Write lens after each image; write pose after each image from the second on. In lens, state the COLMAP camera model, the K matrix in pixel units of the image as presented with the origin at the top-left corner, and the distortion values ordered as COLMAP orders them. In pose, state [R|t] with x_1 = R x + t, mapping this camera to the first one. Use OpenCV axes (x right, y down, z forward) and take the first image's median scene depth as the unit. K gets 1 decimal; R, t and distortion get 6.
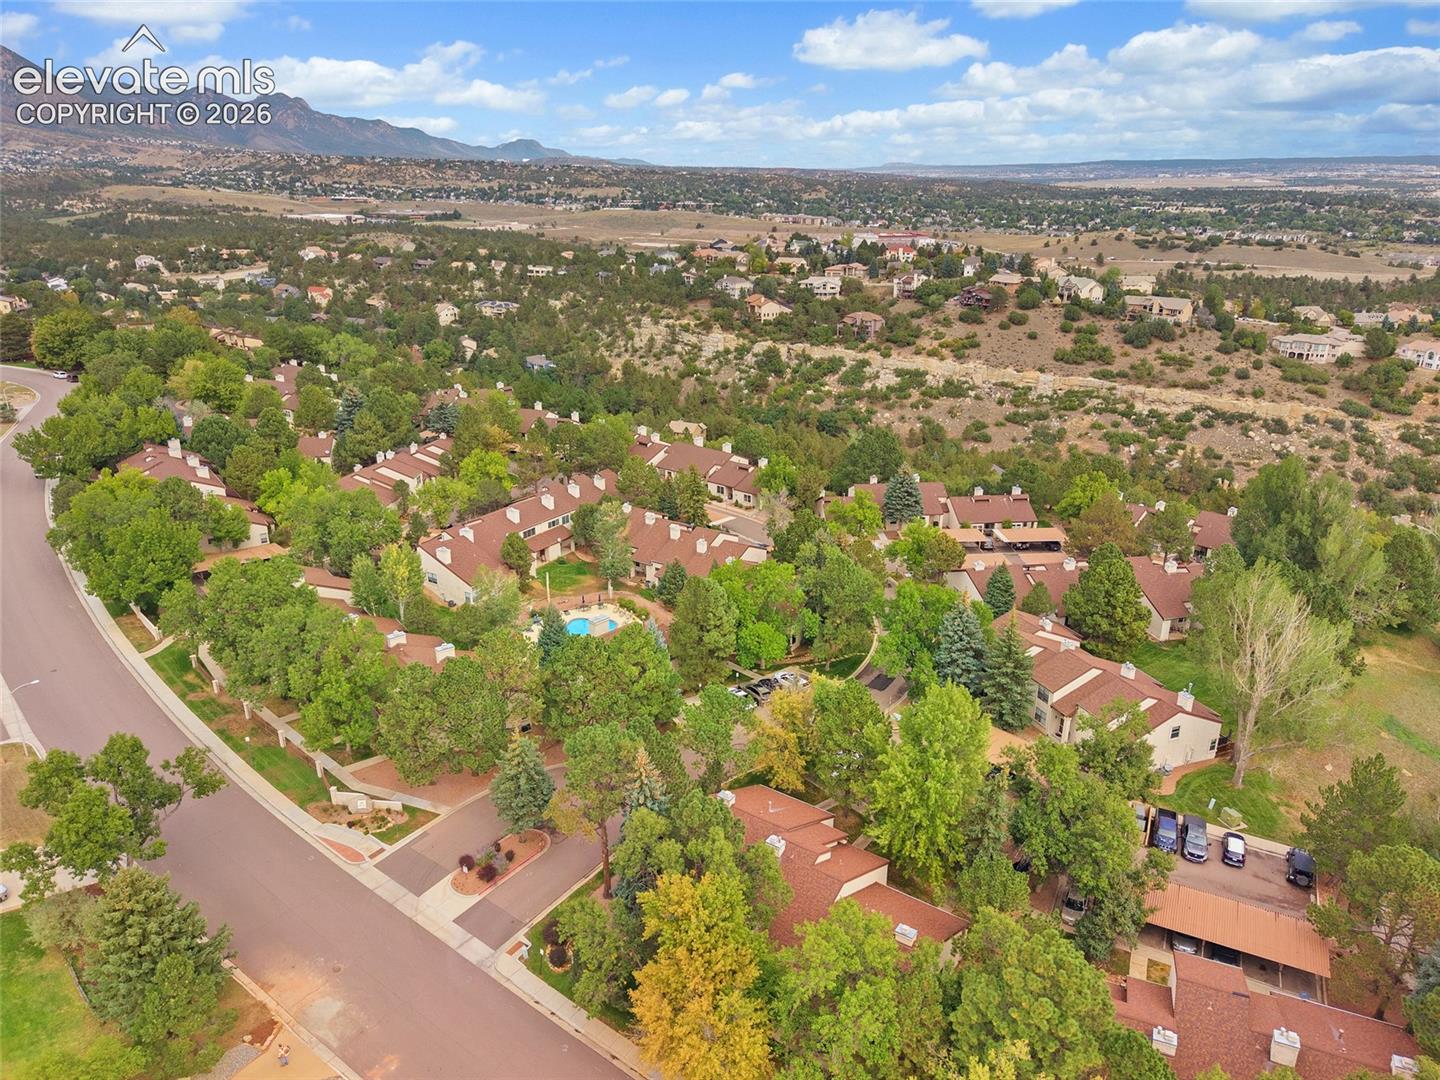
lens RADIAL K [[985.1, 0, 720.0], [0, 985.1, 540.0], [0, 0, 1]] dist [0.049142, -0.094923]
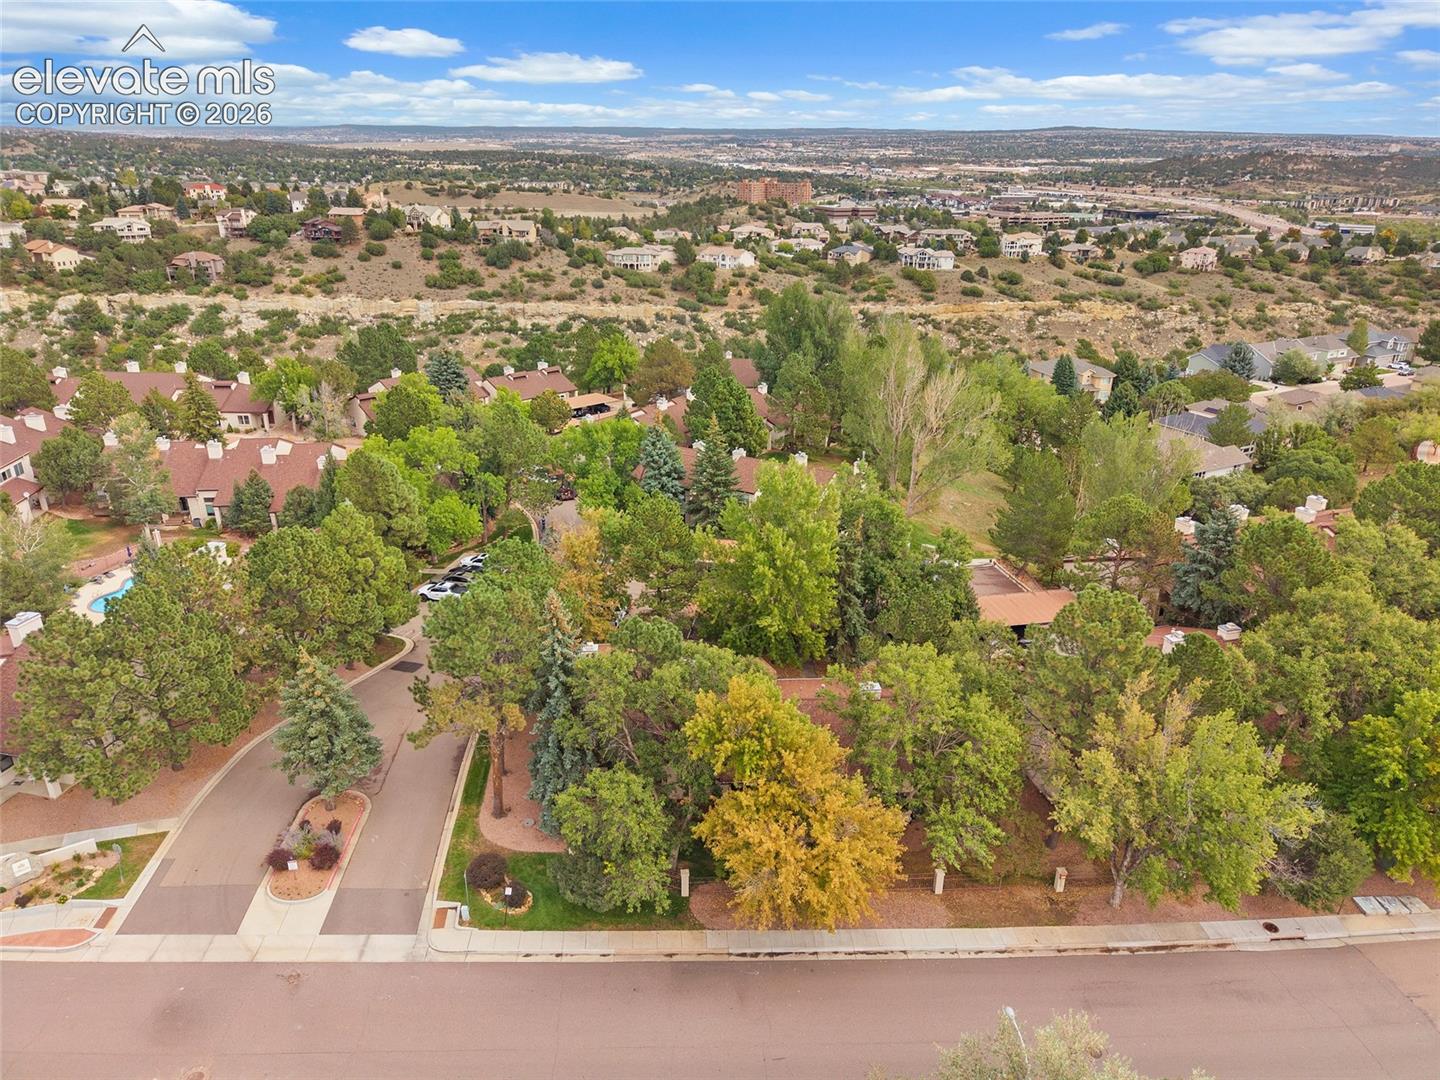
lens RADIAL K [[1003.9, 0, 661.8], [0, 1003.9, 535.5], [0, 0, 1]] dist [-0.002397, 0.002013]
pose [[0.760888, -0.211269, 0.613527, -0.142534], [0.218834, 0.973668, 0.063890, 0.043256], [-0.610870, 0.085647, 0.787085, 0.102021]]
